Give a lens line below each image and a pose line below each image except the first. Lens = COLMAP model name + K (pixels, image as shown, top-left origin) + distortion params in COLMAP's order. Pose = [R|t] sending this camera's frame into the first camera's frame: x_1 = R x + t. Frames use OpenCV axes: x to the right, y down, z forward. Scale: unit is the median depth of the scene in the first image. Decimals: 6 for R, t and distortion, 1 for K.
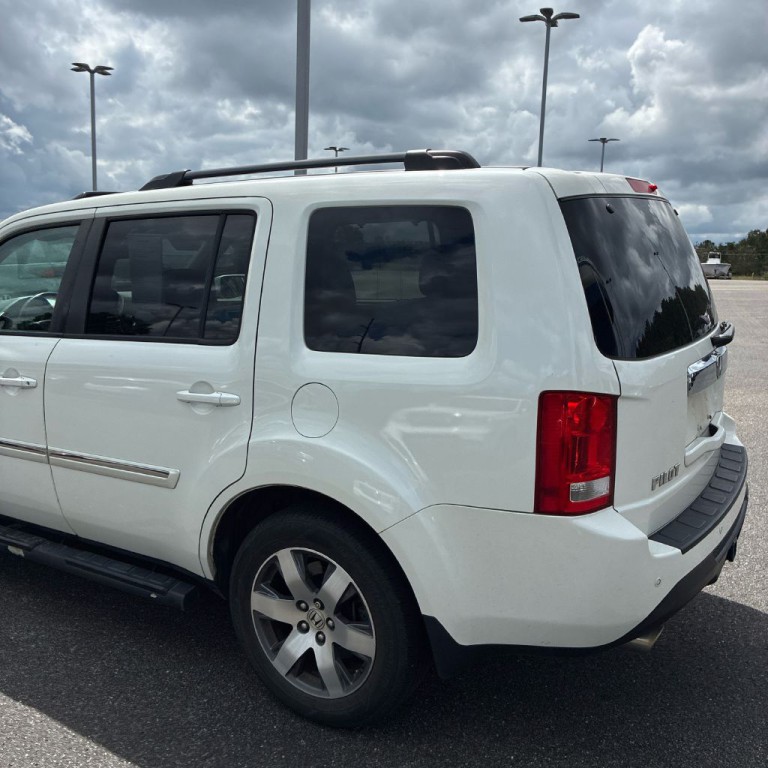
lens RADIAL K [[796.3, 0, 373.1], [0, 796.3, 385.6], [0, 0, 1]] dist [-0.024919, 0.095956]
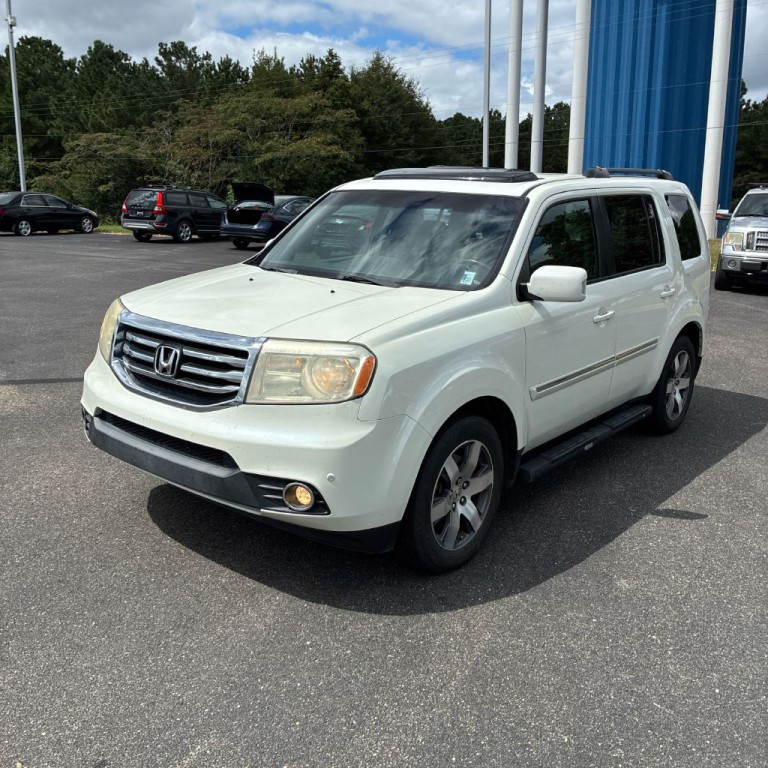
lens RADIAL K [[787.8, 0, 384.0], [0, 787.8, 384.0], [0, 0, 1]] dist [0.016194, 0.000910]
pose [[0.100361, -0.226965, 0.968718, -2.237997], [0.157083, 0.965037, 0.209829, -0.289567], [-0.982473, 0.131111, 0.132504, 1.475002]]
